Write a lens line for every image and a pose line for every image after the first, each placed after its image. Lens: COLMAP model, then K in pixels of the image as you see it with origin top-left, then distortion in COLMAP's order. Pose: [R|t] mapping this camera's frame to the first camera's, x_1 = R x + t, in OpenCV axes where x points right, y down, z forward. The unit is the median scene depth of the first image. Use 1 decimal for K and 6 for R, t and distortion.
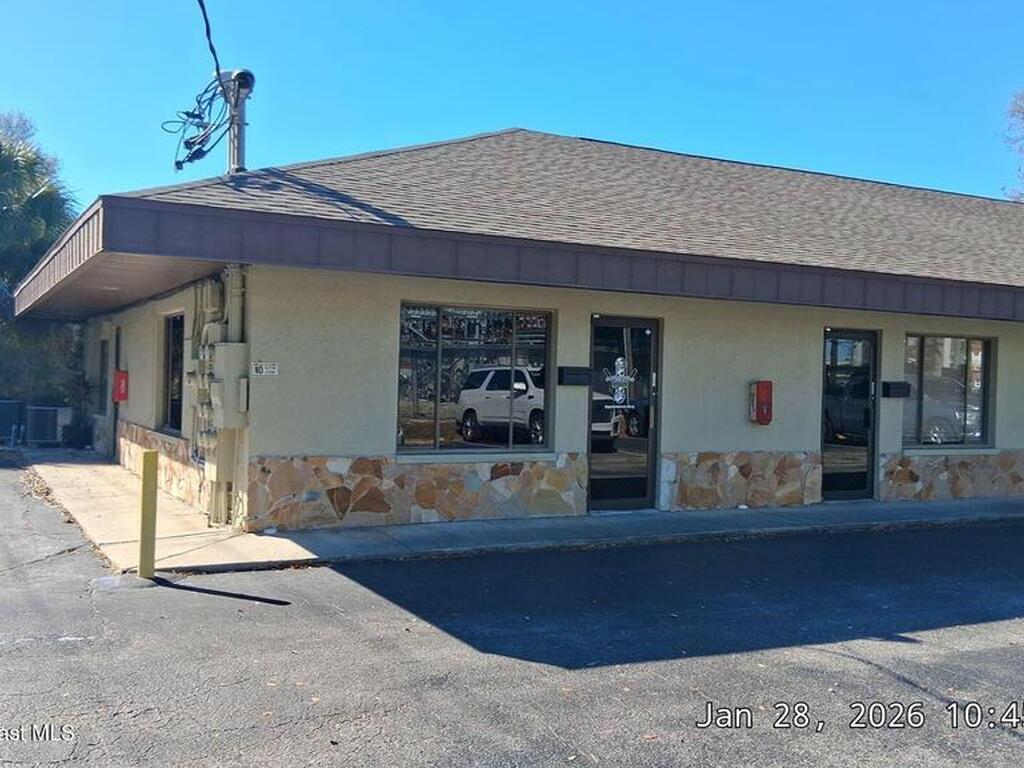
lens RADIAL K [[912.2, 0, 512.0], [0, 912.2, 384.0], [0, 0, 1]] dist [0.002786, -0.088048]
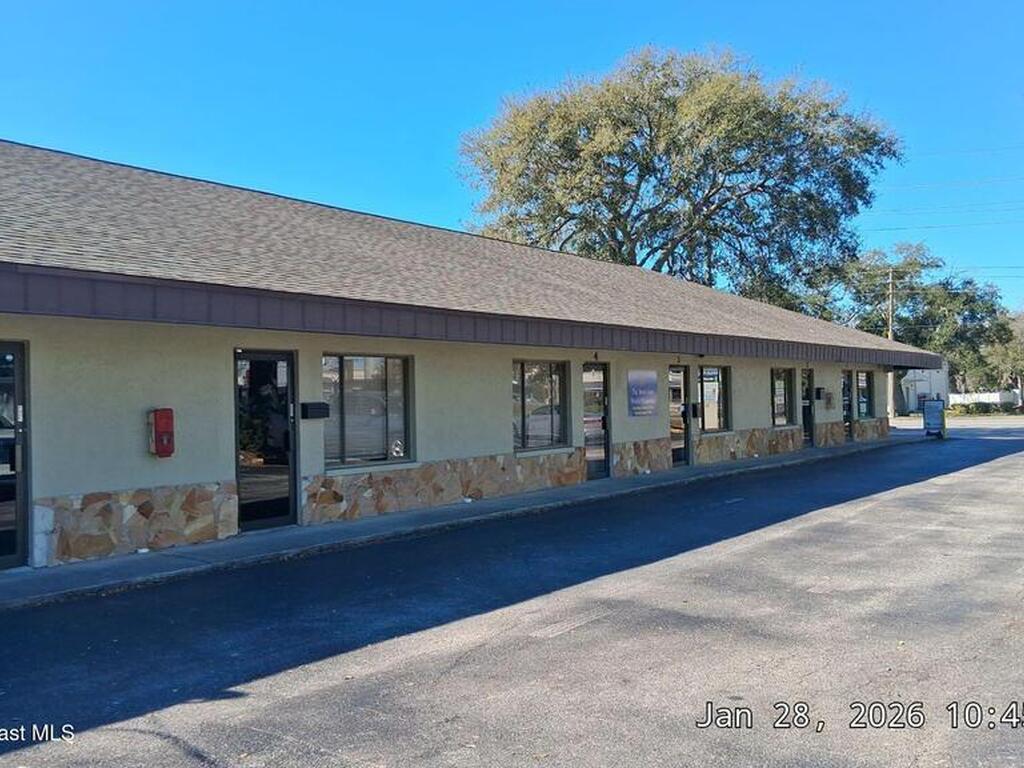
lens RADIAL K [[912.2, 0, 512.0], [0, 912.2, 384.0], [0, 0, 1]] dist [0.002786, -0.088048]
pose [[0.865747, -0.035599, 0.499215, 0.121879], [0.048513, 0.998739, -0.012913, 0.000680], [-0.498126, 0.035398, 0.866382, 0.040033]]
